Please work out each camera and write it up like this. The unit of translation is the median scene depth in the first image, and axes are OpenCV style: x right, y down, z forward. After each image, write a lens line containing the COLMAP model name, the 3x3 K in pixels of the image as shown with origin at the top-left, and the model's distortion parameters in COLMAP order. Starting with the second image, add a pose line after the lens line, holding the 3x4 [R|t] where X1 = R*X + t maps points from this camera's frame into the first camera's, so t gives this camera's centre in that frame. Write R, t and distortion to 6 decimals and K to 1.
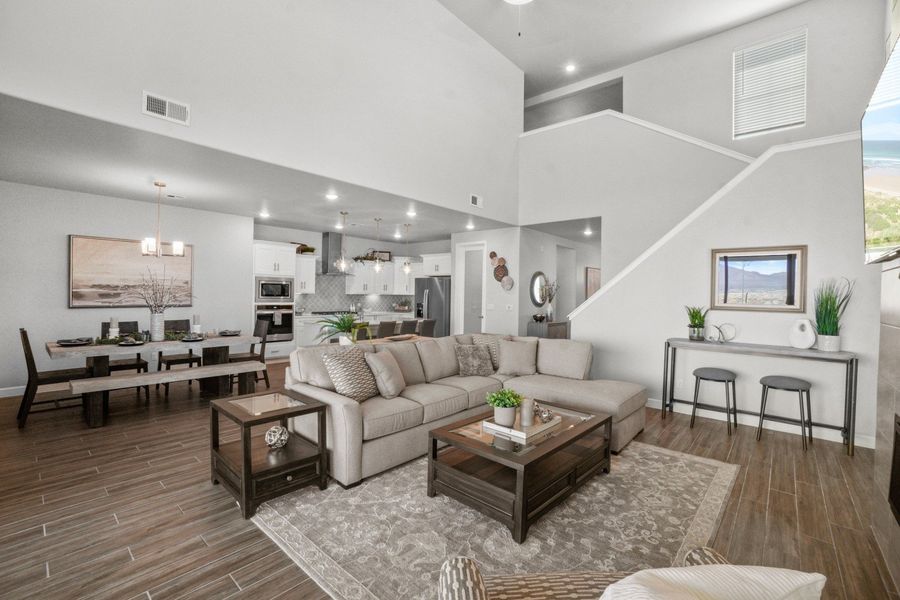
lens RADIAL K [[392.7, 0, 451.8], [0, 392.7, 298.5], [0, 0, 1]] dist [-0.029175, 0.002599]
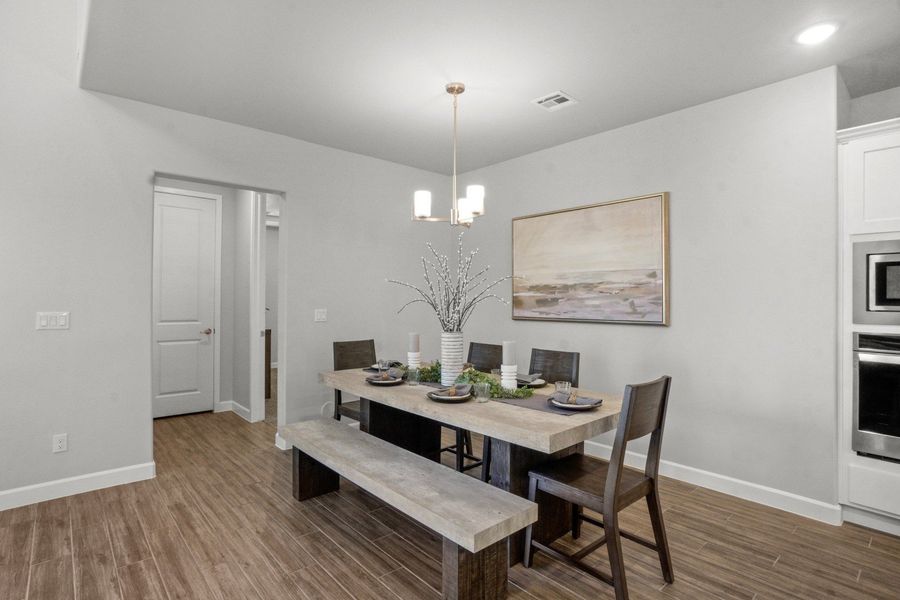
lens RADIAL K [[445.4, 0, 453.1], [0, 445.4, 299.4], [0, 0, 1]] dist [0.000986, 0.000208]
pose [[-0.119366, -0.024881, -0.992538, -0.136960], [-0.024802, 0.999449, -0.022071, 0.007871], [0.992540, 0.021982, -0.119918, 0.921075]]
